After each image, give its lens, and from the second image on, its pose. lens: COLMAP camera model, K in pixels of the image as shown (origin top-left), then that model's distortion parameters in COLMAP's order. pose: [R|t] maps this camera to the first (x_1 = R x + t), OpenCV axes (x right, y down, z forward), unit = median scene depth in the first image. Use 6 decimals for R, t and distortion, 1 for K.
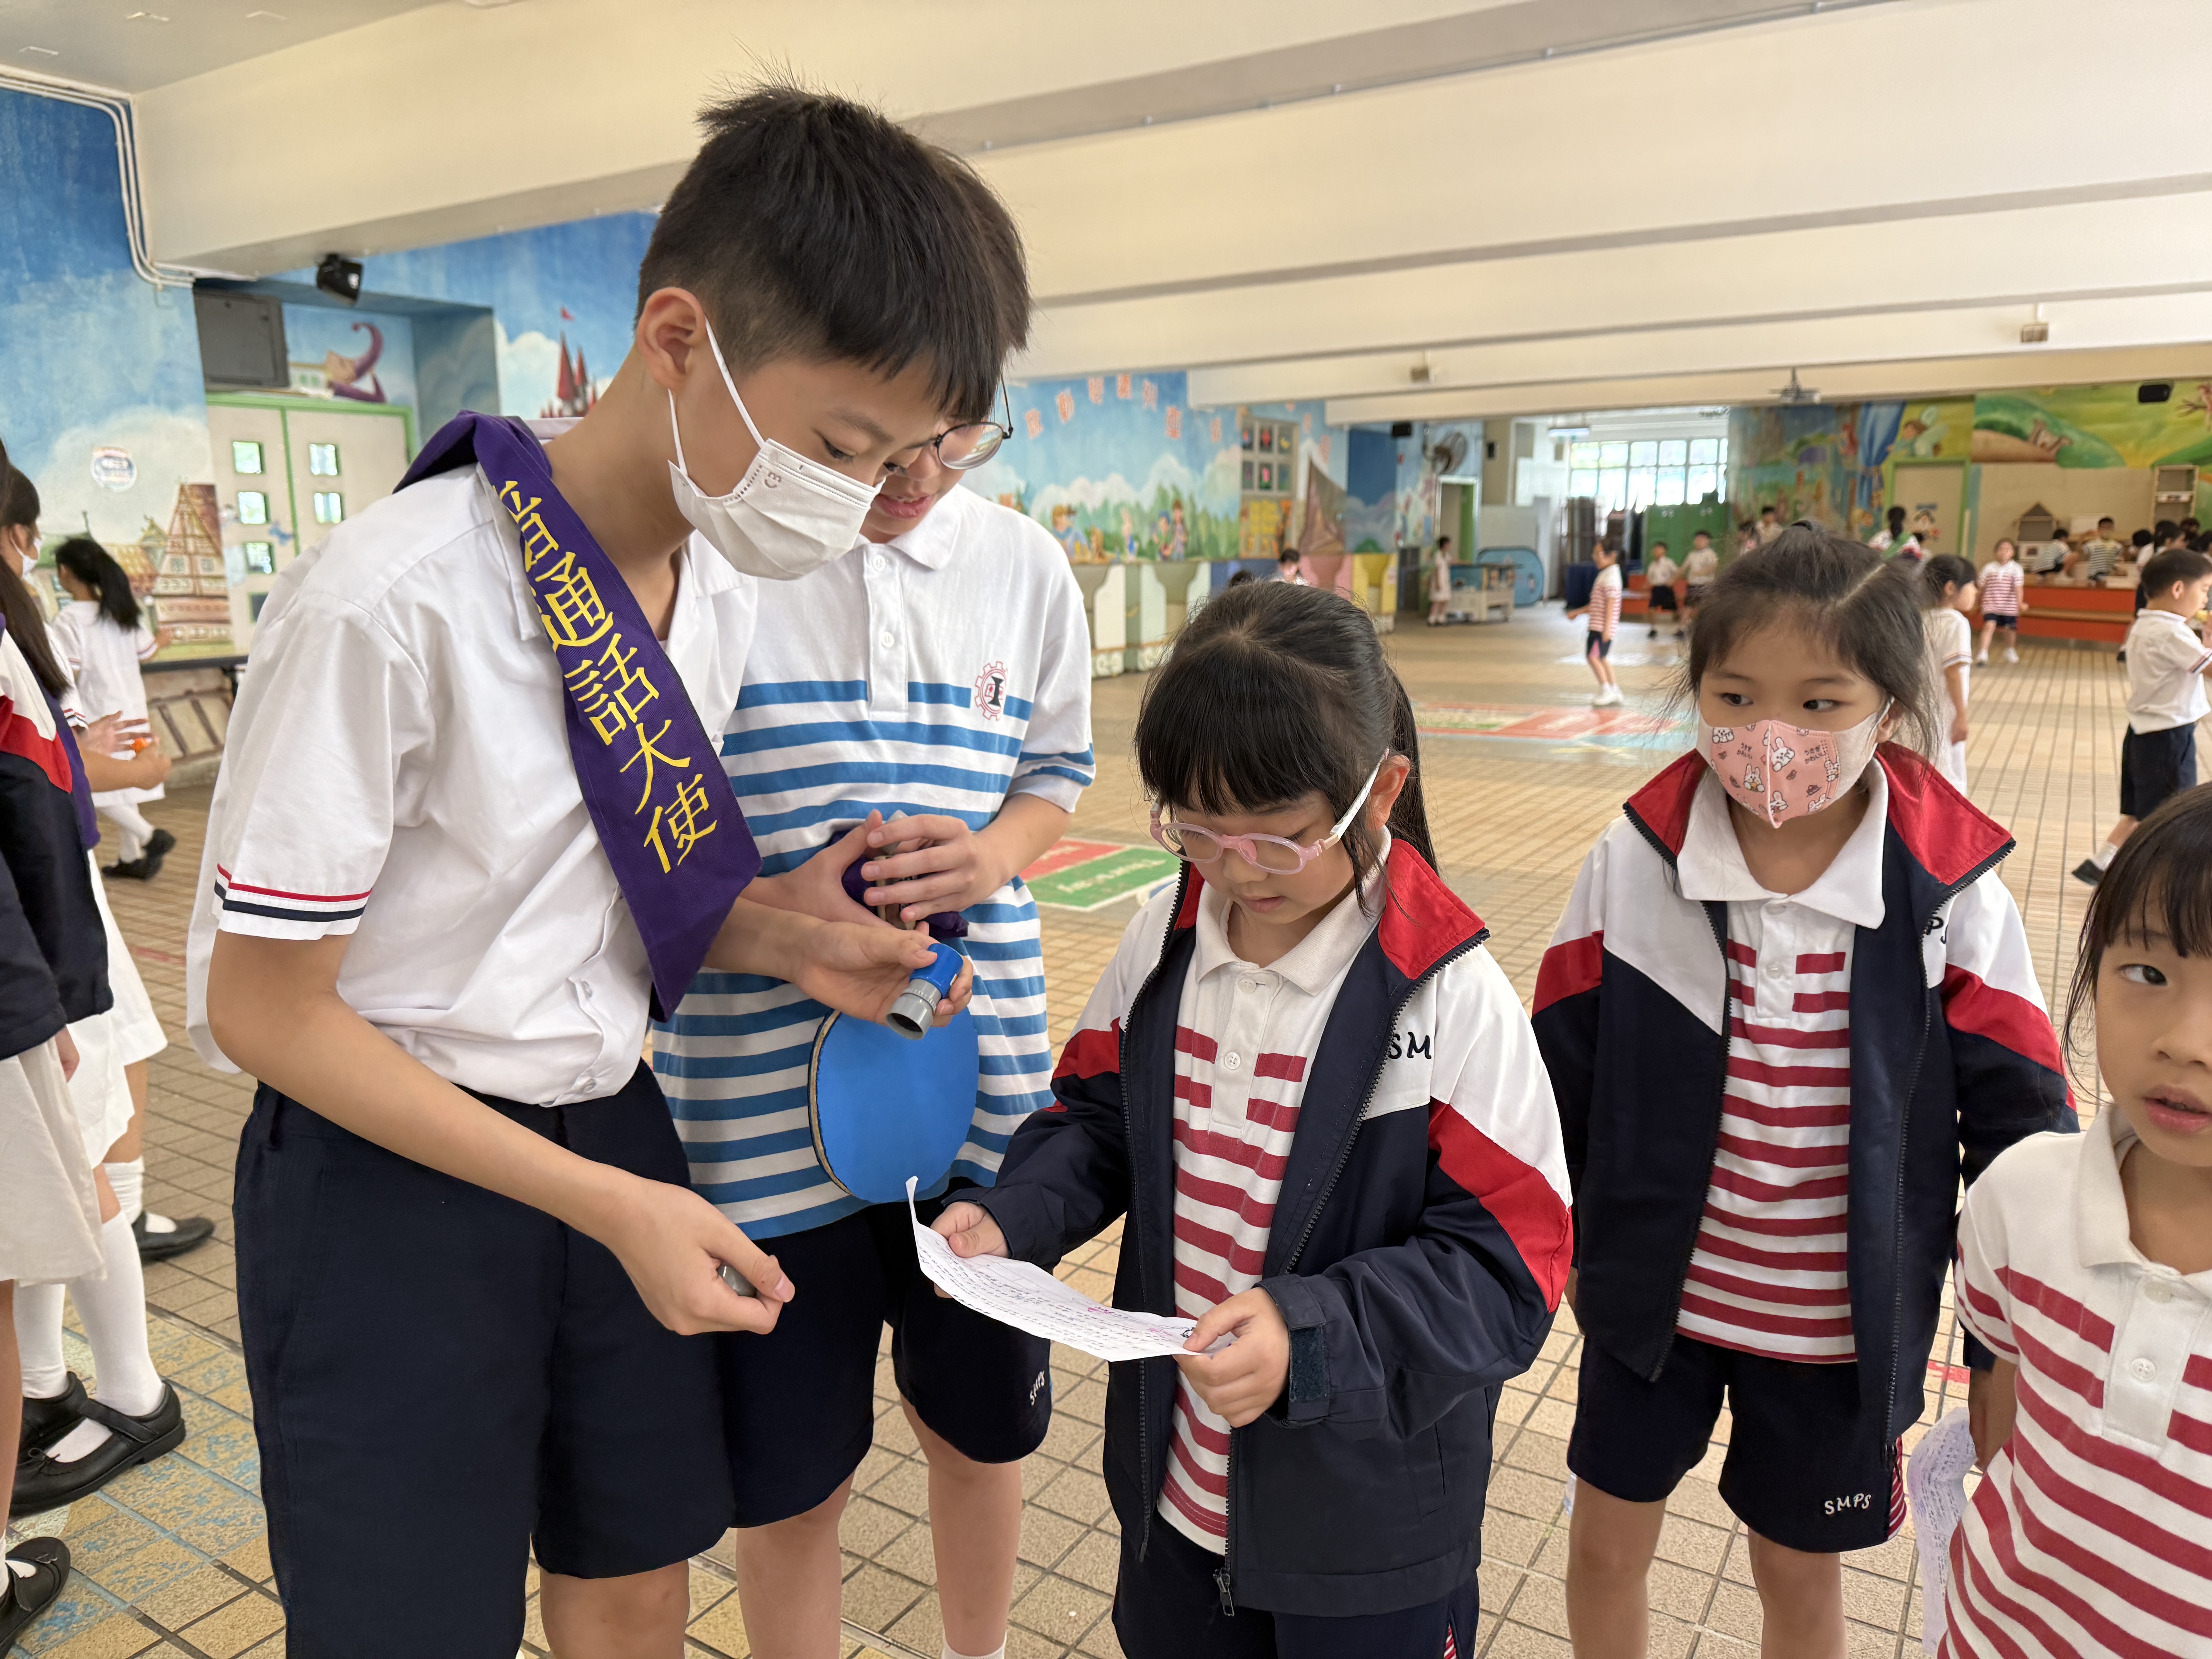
lens RADIAL K [[1566.3, 0, 1106.0], [0, 1566.3, 829.5], [0, 0, 1]] dist [0.002657, 0.002275]
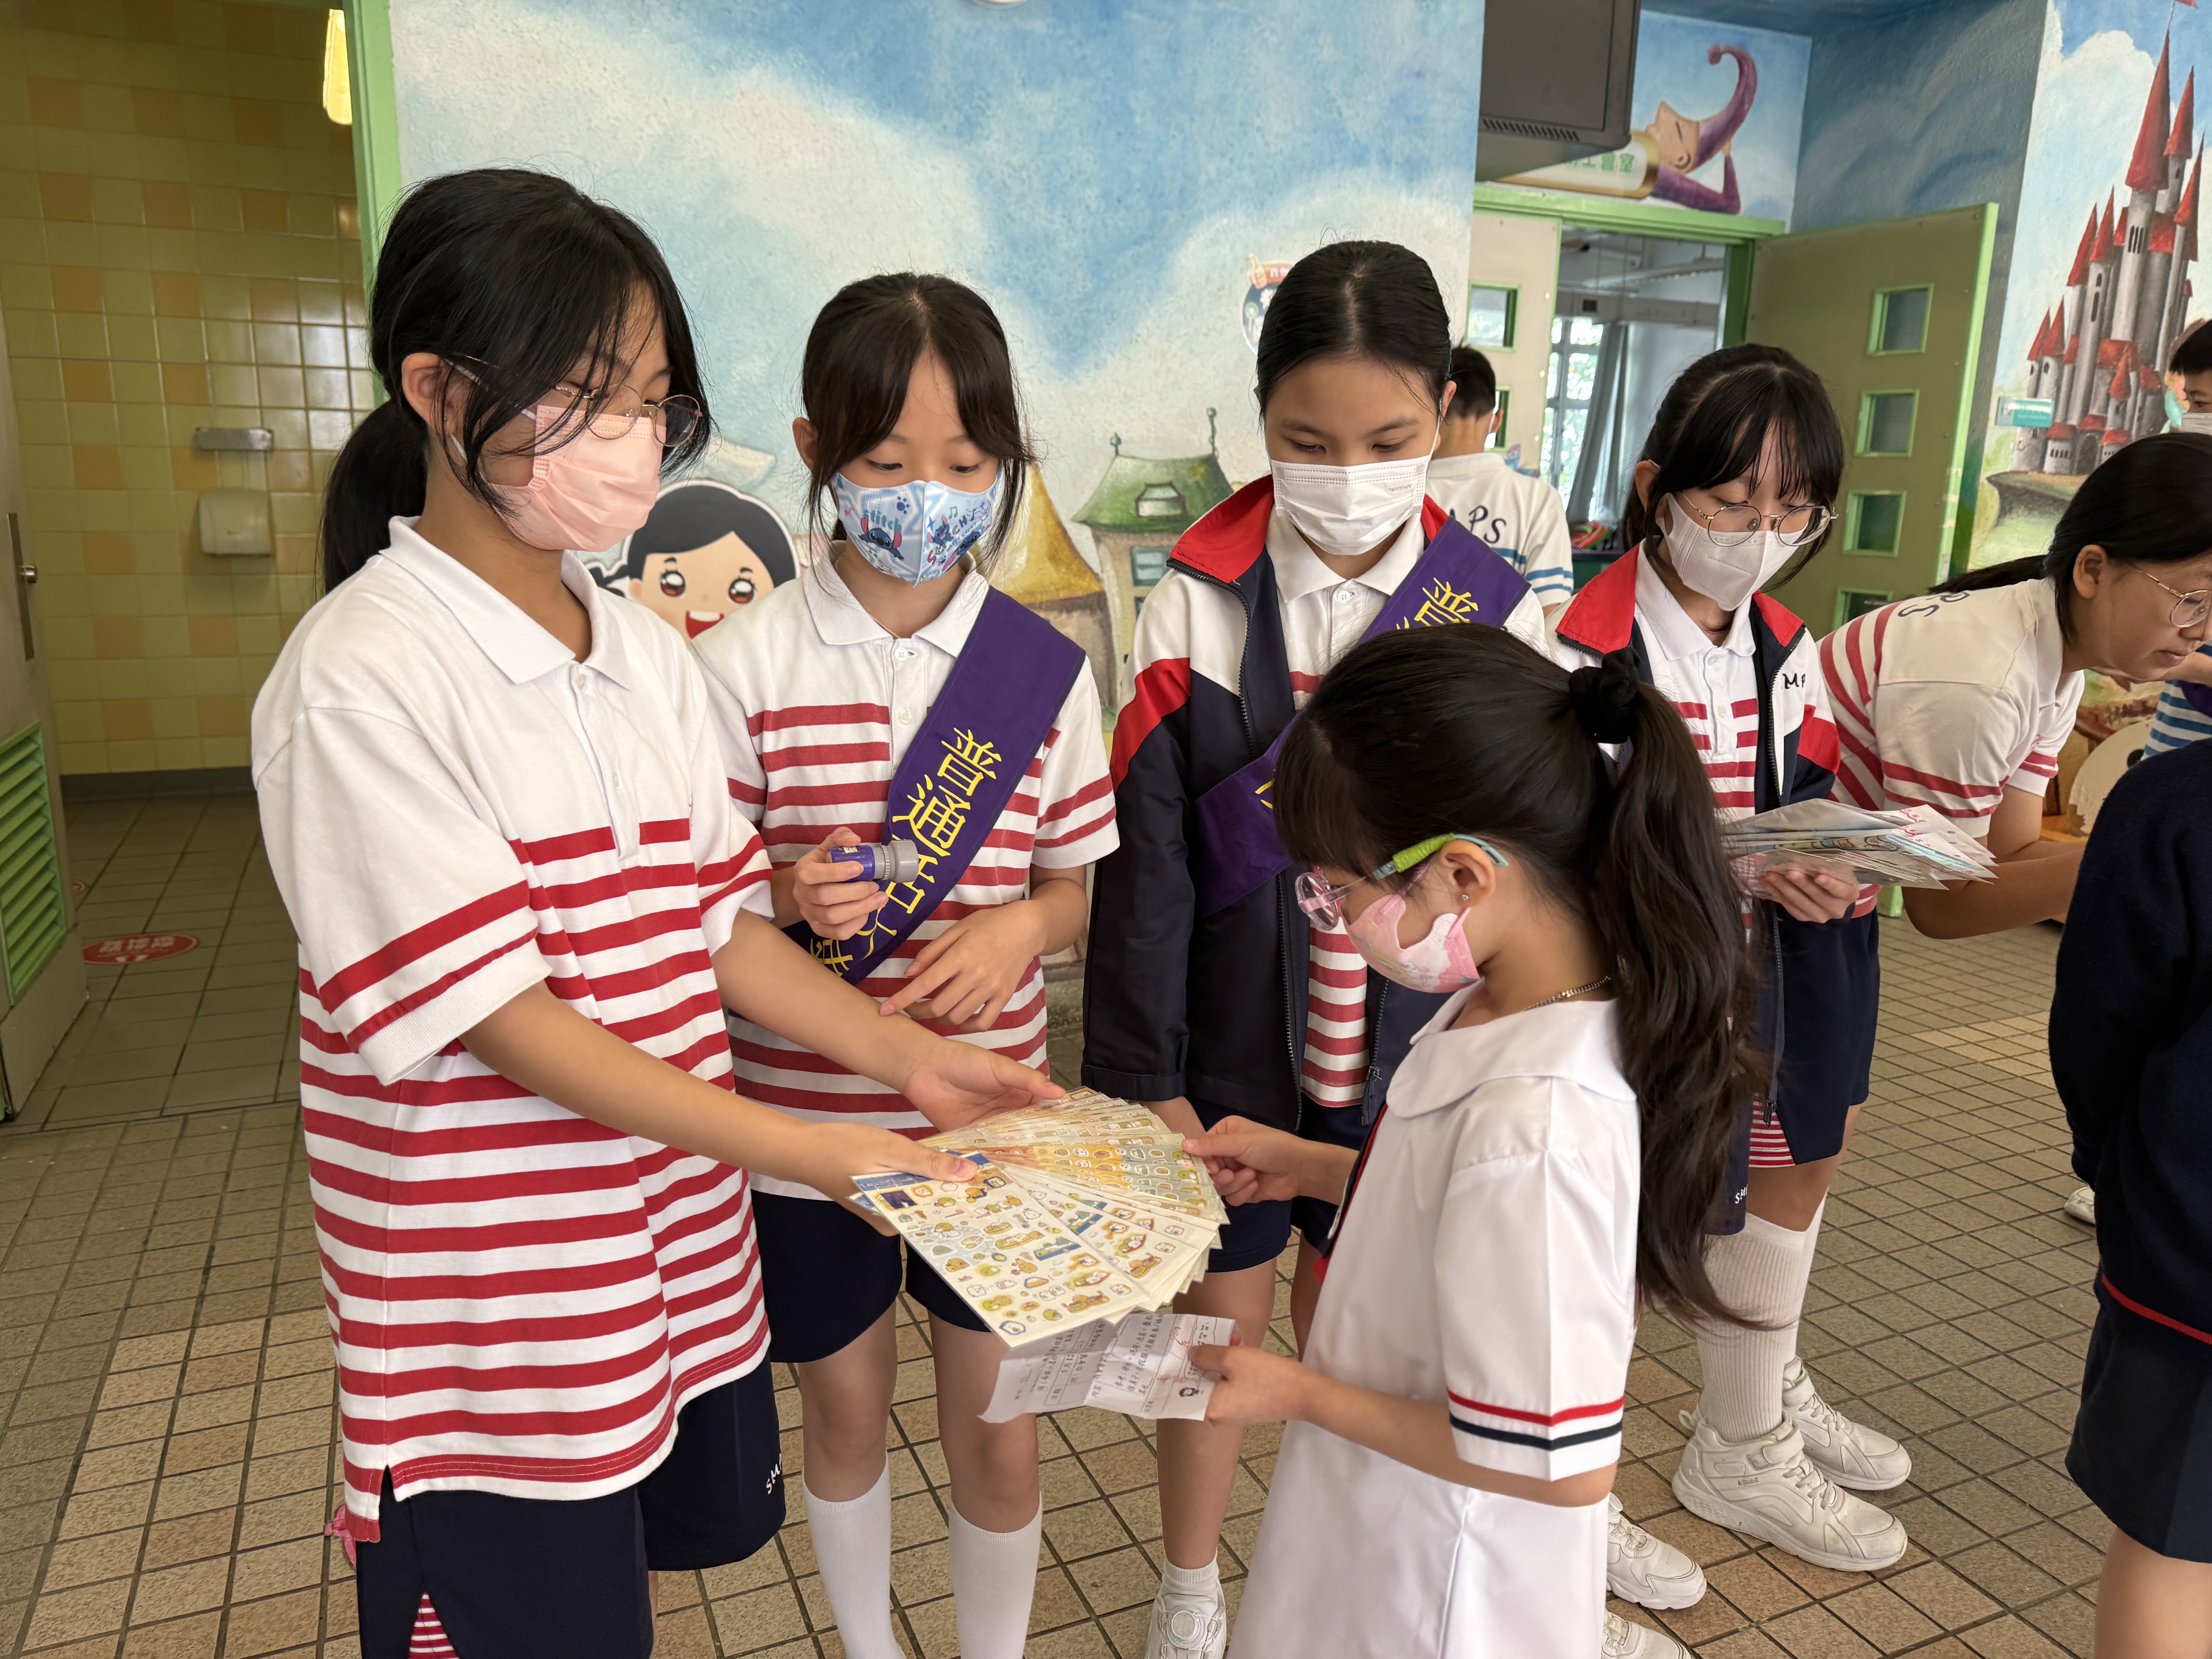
lens RADIAL K [[1566.3, 0, 1106.0], [0, 1566.3, 829.5], [0, 0, 1]] dist [0.002657, 0.002275]
pose [[0.823103, 0.151654, -0.547269, -0.329167], [-0.135040, 0.988310, 0.070767, -0.089456], [0.551603, 0.015655, 0.833960, 0.488396]]
